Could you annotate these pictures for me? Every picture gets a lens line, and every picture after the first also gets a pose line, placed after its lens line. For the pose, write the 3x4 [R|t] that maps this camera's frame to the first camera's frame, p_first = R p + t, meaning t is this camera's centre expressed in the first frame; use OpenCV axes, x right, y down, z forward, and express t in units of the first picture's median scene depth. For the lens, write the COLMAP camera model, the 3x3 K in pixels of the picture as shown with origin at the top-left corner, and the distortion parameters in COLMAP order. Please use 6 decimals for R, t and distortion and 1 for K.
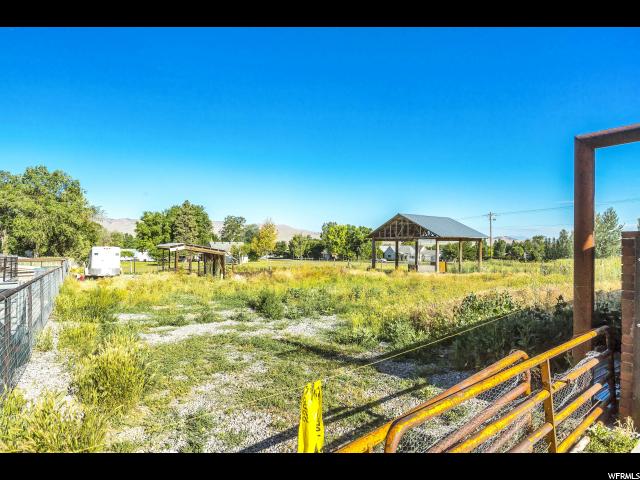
lens RADIAL K [[337.6, 0, 316.0], [0, 337.6, 240.4], [0, 0, 1]] dist [0.001171, -0.000303]
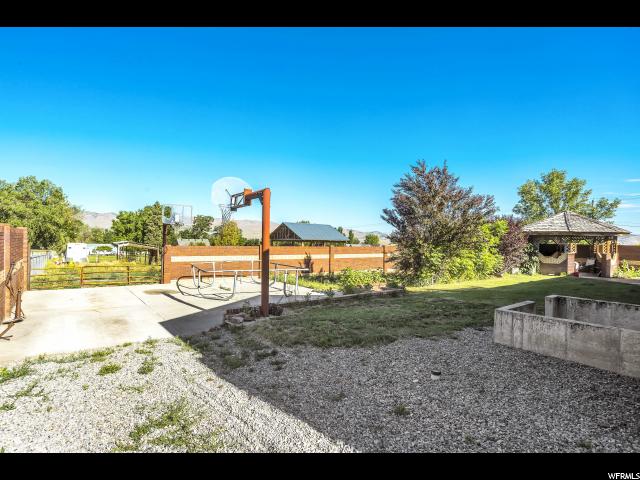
lens RADIAL K [[359.7, 0, 317.3], [0, 359.7, 230.1], [0, 0, 1]] dist [-0.002570, 0.000108]
pose [[0.999938, 0.010478, 0.003745, 0.210367], [-0.010409, 0.999782, -0.018077, -0.010294], [-0.003933, 0.018036, 0.999830, -0.287267]]
